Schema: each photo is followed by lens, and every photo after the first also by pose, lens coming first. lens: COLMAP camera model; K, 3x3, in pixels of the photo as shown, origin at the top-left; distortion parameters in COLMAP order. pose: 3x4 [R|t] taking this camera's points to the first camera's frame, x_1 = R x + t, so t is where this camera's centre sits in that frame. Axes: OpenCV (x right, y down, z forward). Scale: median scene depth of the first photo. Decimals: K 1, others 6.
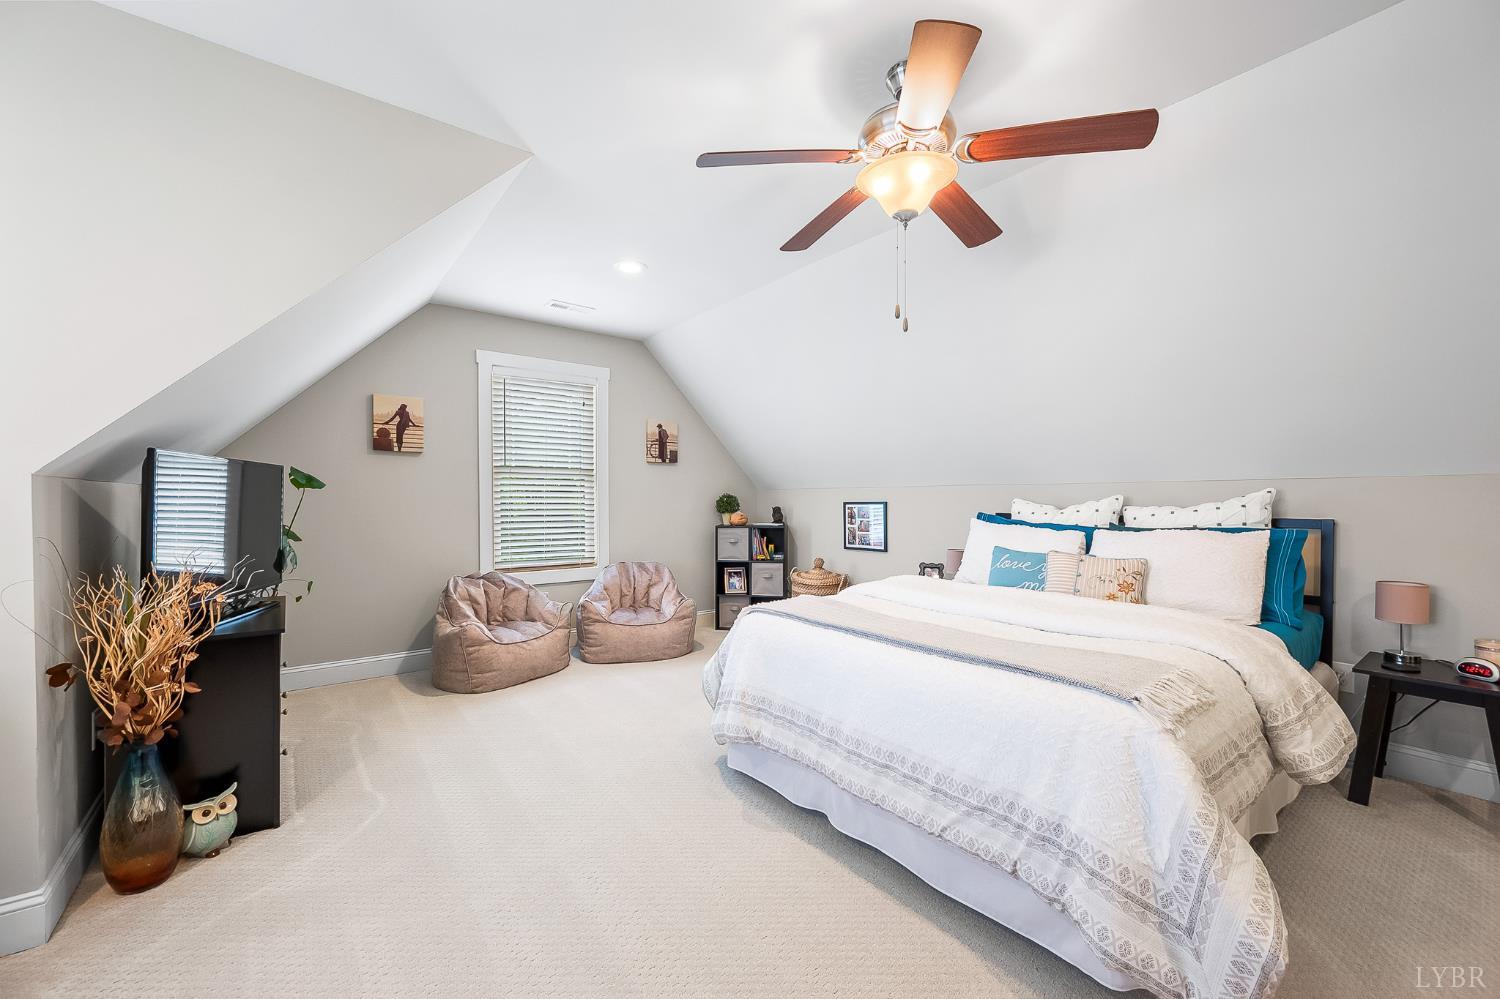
lens RADIAL K [[596.7, 0, 757.3], [0, 596.7, 500.5], [0, 0, 1]] dist [-0.002072, 0.000162]
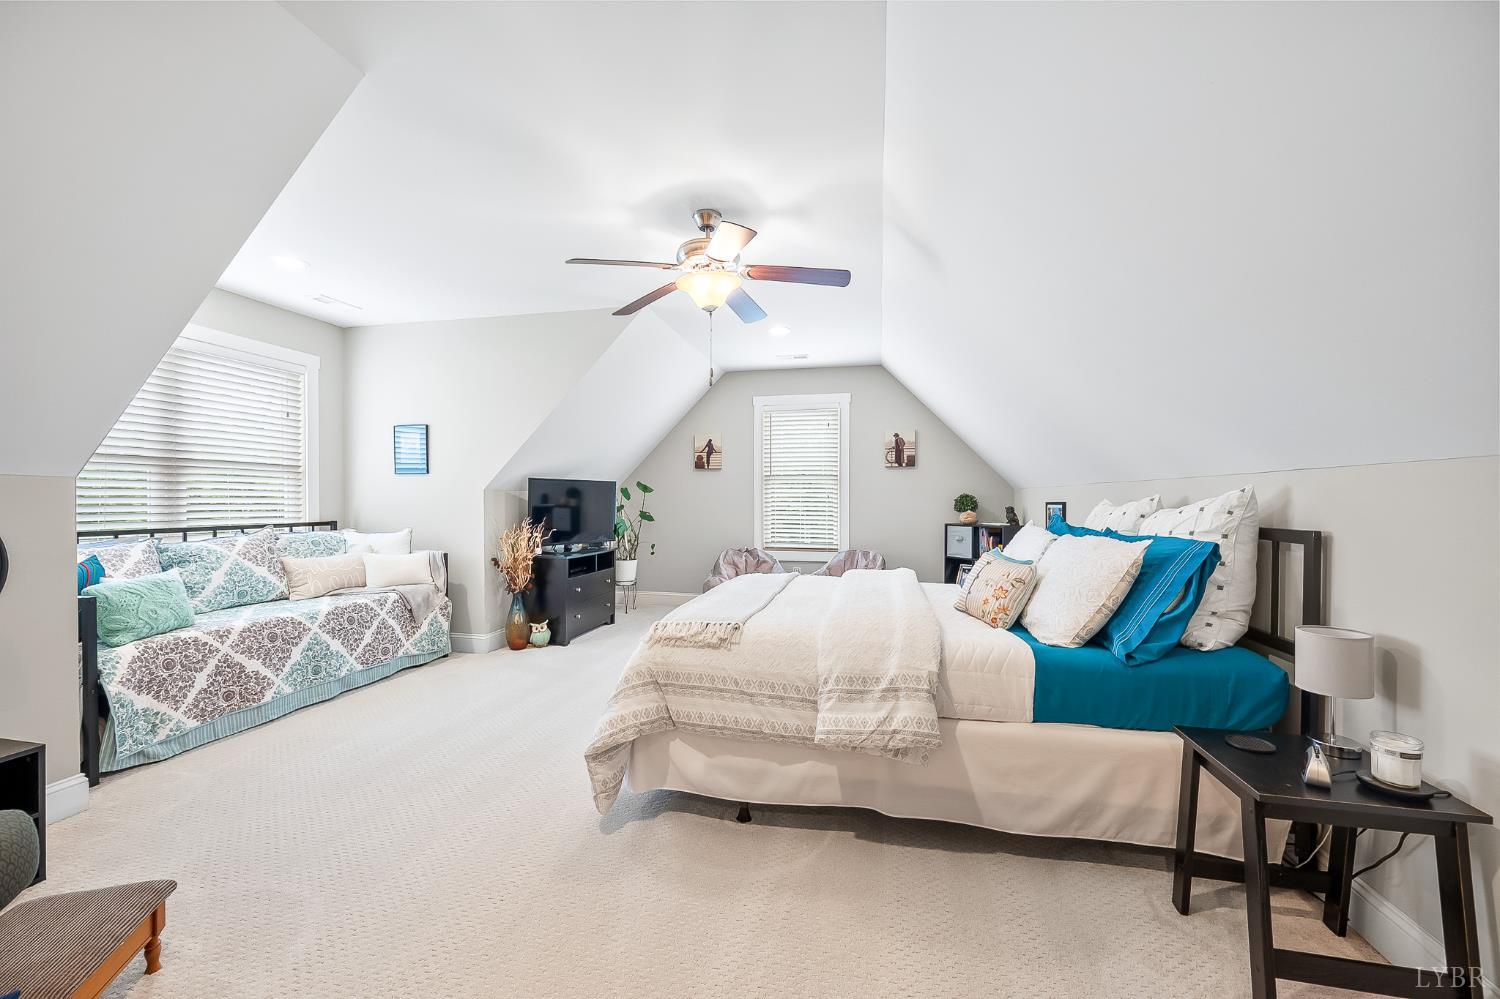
lens RADIAL K [[596.7, 0, 744.2], [0, 596.7, 497.8], [0, 0, 1]] dist [-0.002072, 0.000162]
pose [[0.635280, -0.000619, -0.772281, 0.632546], [-0.003097, 0.999990, -0.003349, 0.001070], [0.772275, 0.004519, 0.635272, 0.049924]]
